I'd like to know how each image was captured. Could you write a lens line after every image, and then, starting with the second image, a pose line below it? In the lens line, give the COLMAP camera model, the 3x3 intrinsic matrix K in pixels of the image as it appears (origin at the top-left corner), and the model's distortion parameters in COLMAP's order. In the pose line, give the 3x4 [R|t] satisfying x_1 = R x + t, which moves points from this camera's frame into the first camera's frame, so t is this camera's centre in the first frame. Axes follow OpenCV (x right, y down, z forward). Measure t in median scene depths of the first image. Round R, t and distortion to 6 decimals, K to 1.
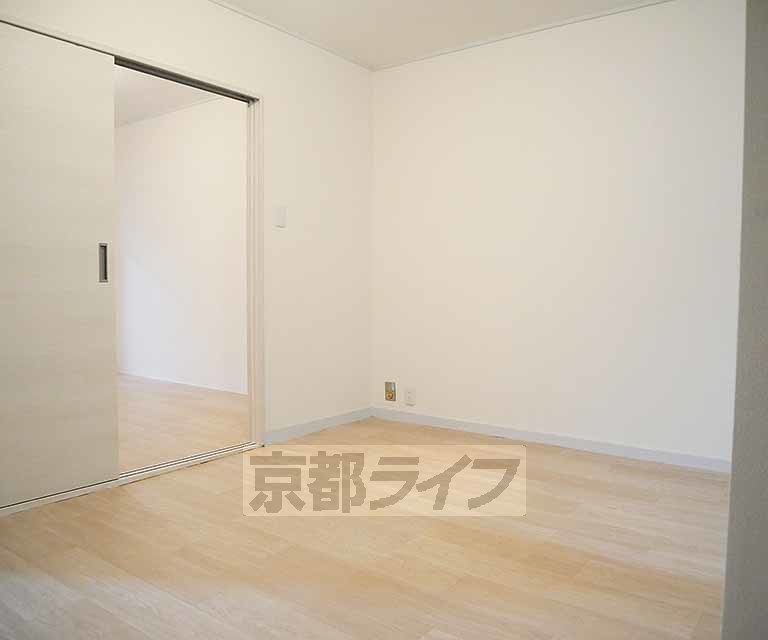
lens RADIAL K [[637.2, 0, 384.0], [0, 637.2, 320.0], [0, 0, 1]] dist [0.000179, 0.003484]
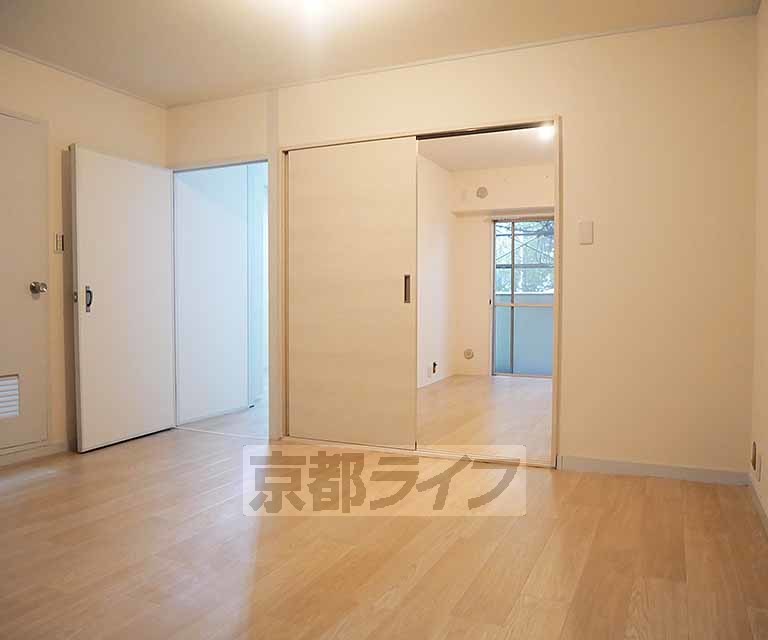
lens RADIAL K [[637.2, 0, 384.0], [0, 637.2, 320.0], [0, 0, 1]] dist [0.000179, 0.003484]
pose [[0.213164, 0.029212, -0.976580, 0.882506], [-0.058348, 0.998149, 0.017121, -0.043837], [0.975273, 0.053332, 0.214474, 0.664037]]
